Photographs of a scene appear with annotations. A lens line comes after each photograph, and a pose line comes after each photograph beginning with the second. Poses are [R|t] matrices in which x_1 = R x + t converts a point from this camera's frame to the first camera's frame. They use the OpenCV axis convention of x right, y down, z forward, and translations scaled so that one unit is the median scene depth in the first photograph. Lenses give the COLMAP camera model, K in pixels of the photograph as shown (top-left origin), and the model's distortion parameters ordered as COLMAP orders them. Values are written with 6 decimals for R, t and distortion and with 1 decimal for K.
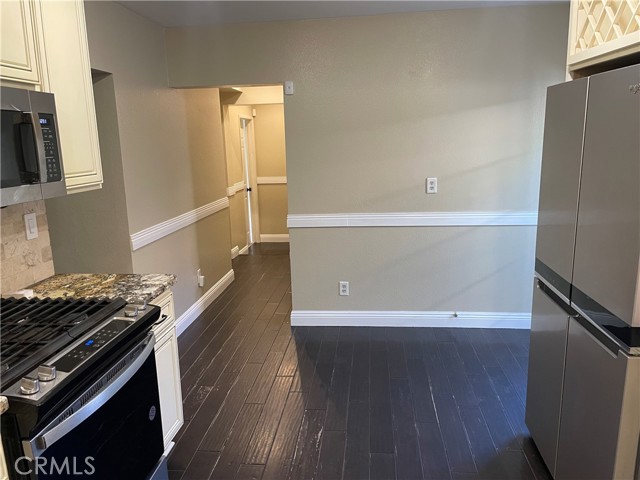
lens RADIAL K [[482.1, 0, 322.3], [0, 482.1, 238.6], [0, 0, 1]] dist [0.076761, -0.108173]
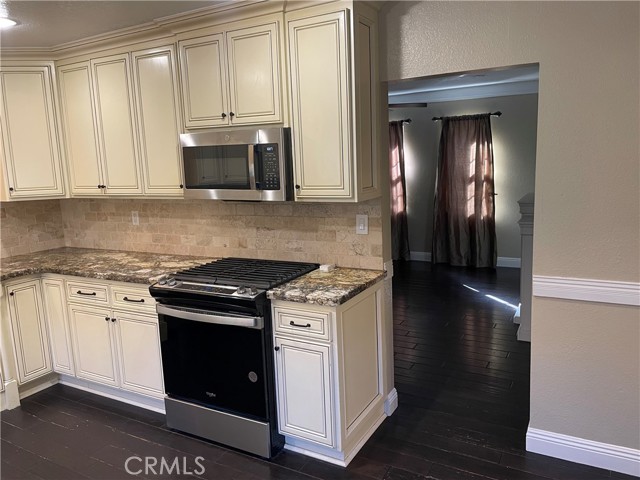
lens RADIAL K [[482.1, 0, 322.3], [0, 482.1, 238.6], [0, 0, 1]] dist [0.076761, -0.108173]
pose [[-0.396130, 0.192491, -0.897791, 0.578956], [-0.137400, 0.954342, 0.265240, -0.308984], [0.907856, 0.228426, -0.351595, 1.358803]]
